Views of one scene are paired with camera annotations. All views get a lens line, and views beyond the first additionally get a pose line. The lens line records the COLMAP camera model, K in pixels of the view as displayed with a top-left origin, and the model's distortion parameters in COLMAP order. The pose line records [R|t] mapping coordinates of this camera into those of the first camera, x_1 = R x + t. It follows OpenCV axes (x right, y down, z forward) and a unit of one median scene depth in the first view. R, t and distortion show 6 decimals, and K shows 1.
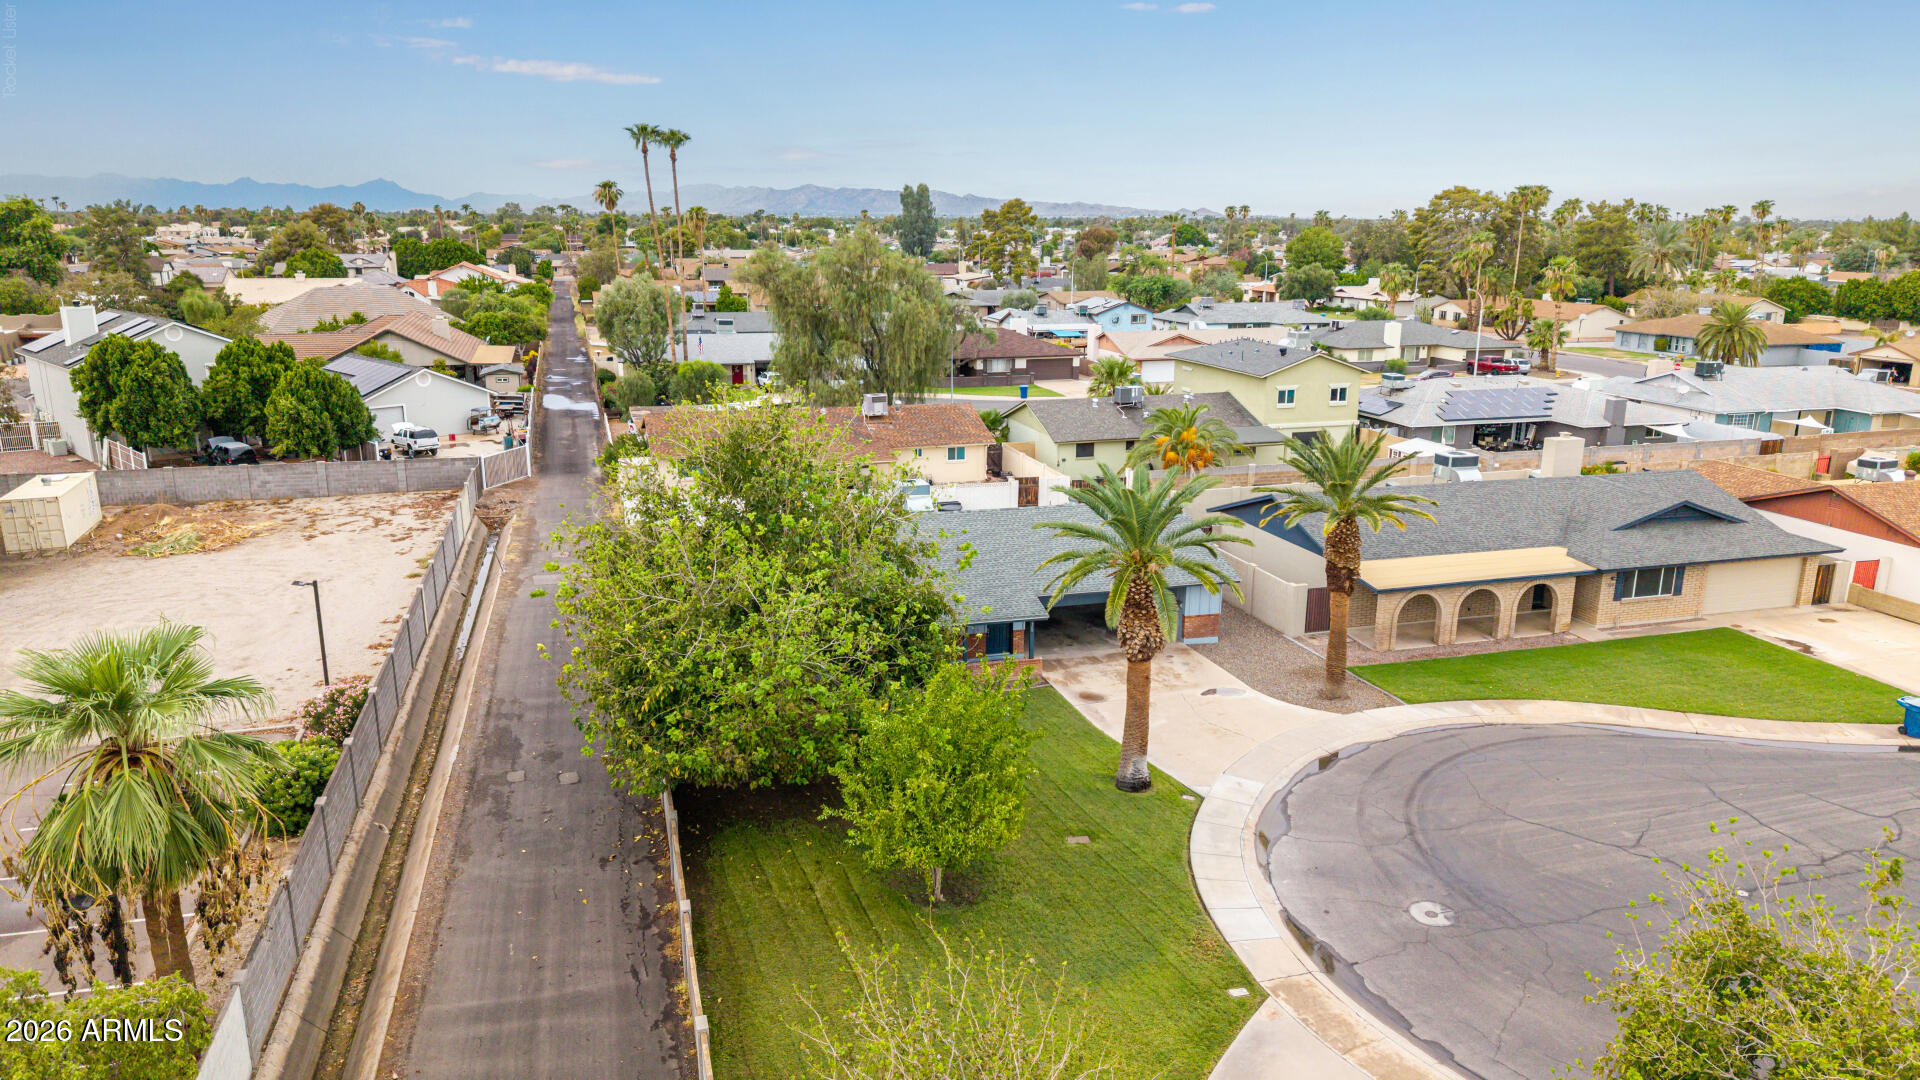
lens RADIAL K [[1284.5, 0, 955.4], [0, 1284.5, 536.6], [0, 0, 1]] dist [0.036497, -0.045413]
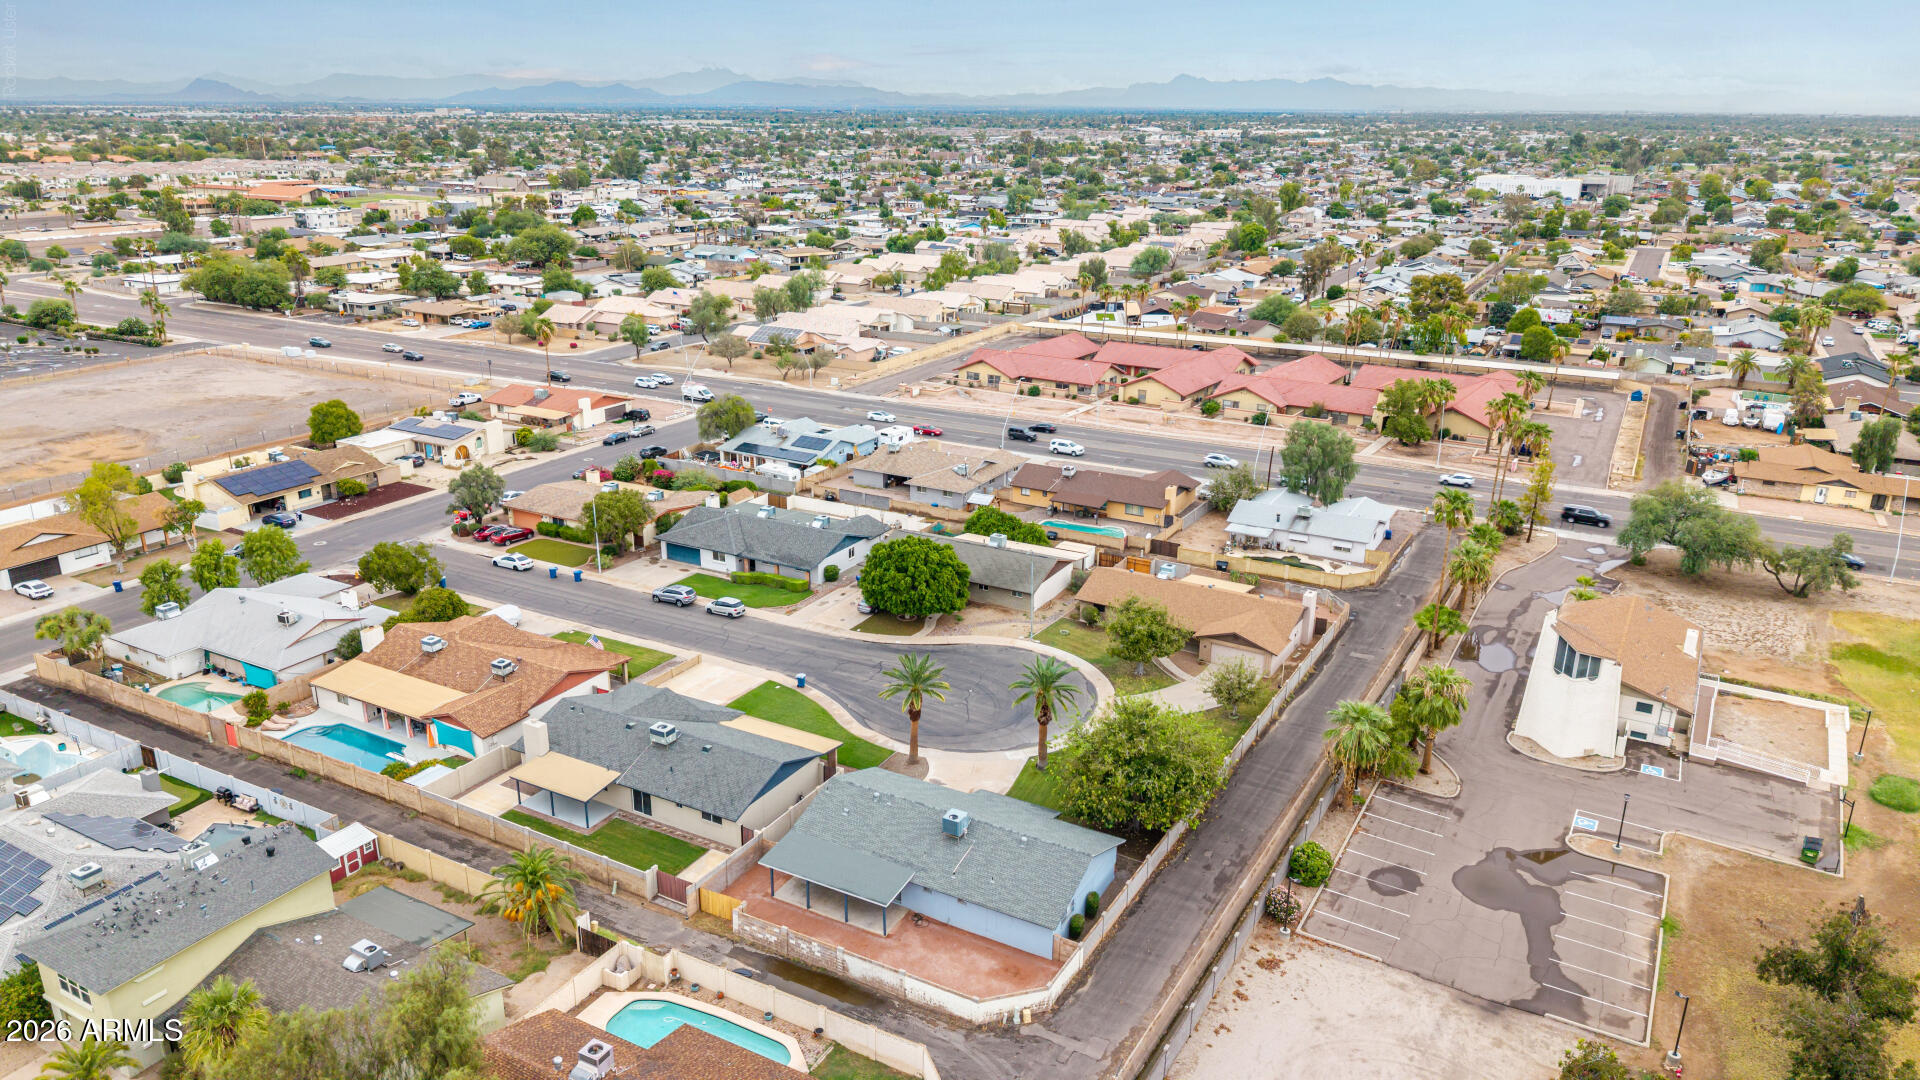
lens RADIAL K [[1284.5, 0, 958.8], [0, 1284.5, 543.8], [0, 0, 1]] dist [0.036497, -0.045413]
pose [[-0.699995, -0.241280, 0.672154, -0.702980], [0.159910, 0.864342, 0.476803, -0.747435], [-0.696014, 0.441244, -0.566452, 1.173558]]
